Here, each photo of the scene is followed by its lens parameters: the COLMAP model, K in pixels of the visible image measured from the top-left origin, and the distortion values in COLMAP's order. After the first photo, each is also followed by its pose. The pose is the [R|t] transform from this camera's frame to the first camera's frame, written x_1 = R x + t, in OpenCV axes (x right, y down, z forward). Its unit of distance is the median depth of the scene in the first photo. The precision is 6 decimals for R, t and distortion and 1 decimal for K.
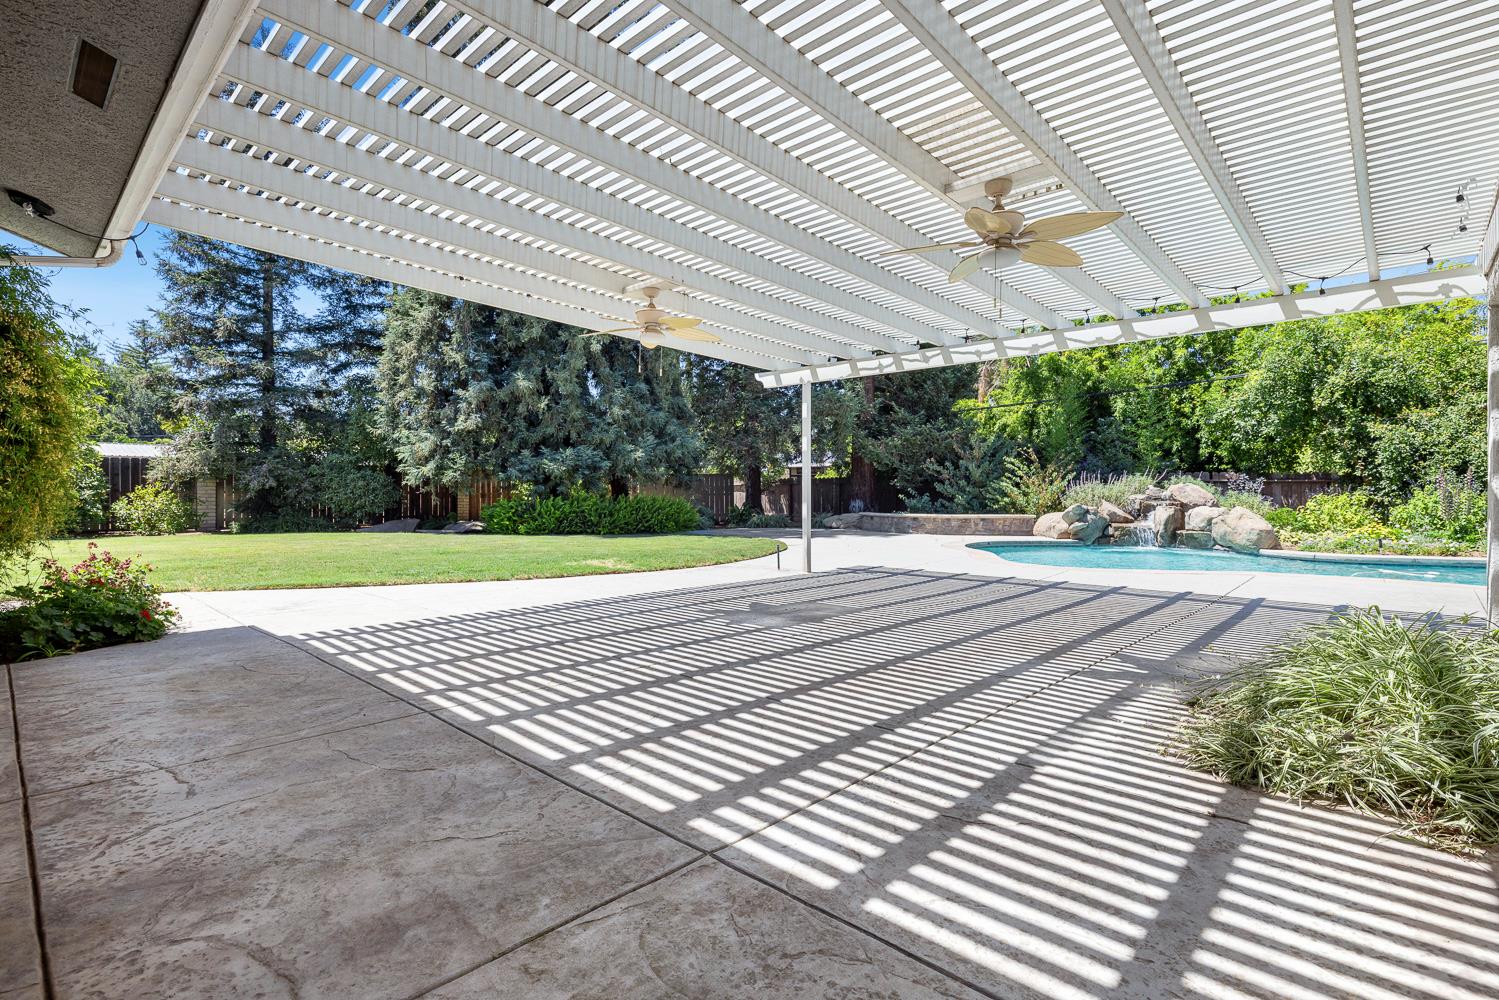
lens RADIAL K [[709.2, 0, 751.5], [0, 709.2, 496.6], [0, 0, 1]] dist [-0.000109, -0.000001]
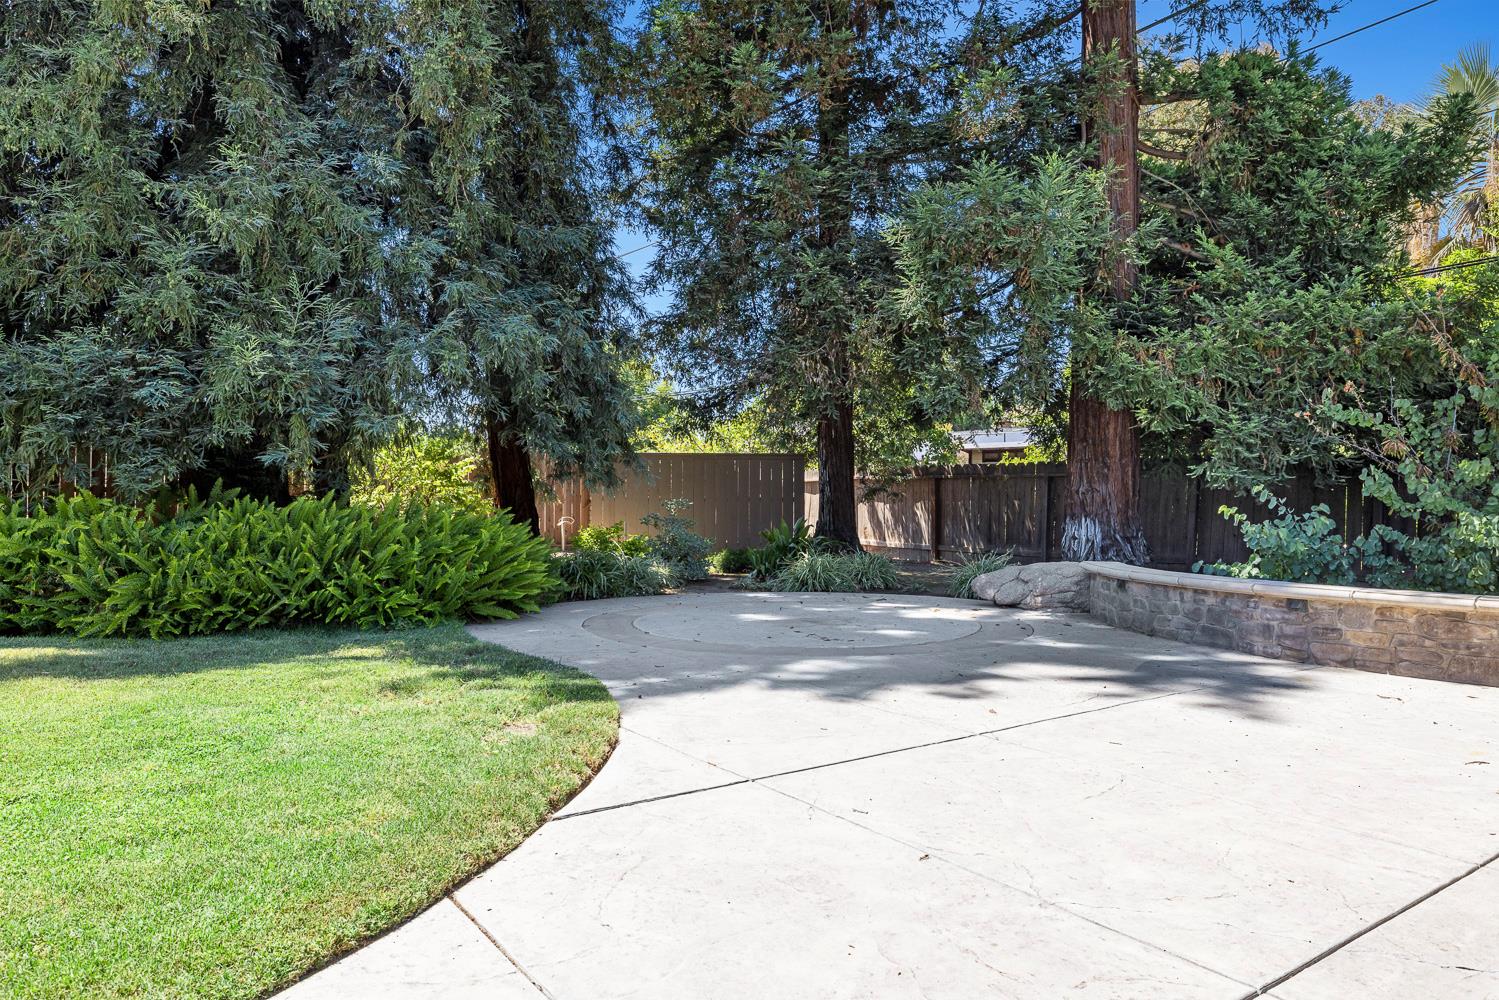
lens RADIAL K [[993.7, 0, 749.8], [0, 993.7, 505.7], [0, 0, 1]] dist [-0.001709, -0.001007]
pose [[0.979896, 0.011309, -0.199189, 0.090772], [-0.010093, 0.999924, 0.007119, -0.004527], [0.199254, -0.004965, 0.979935, 0.516951]]
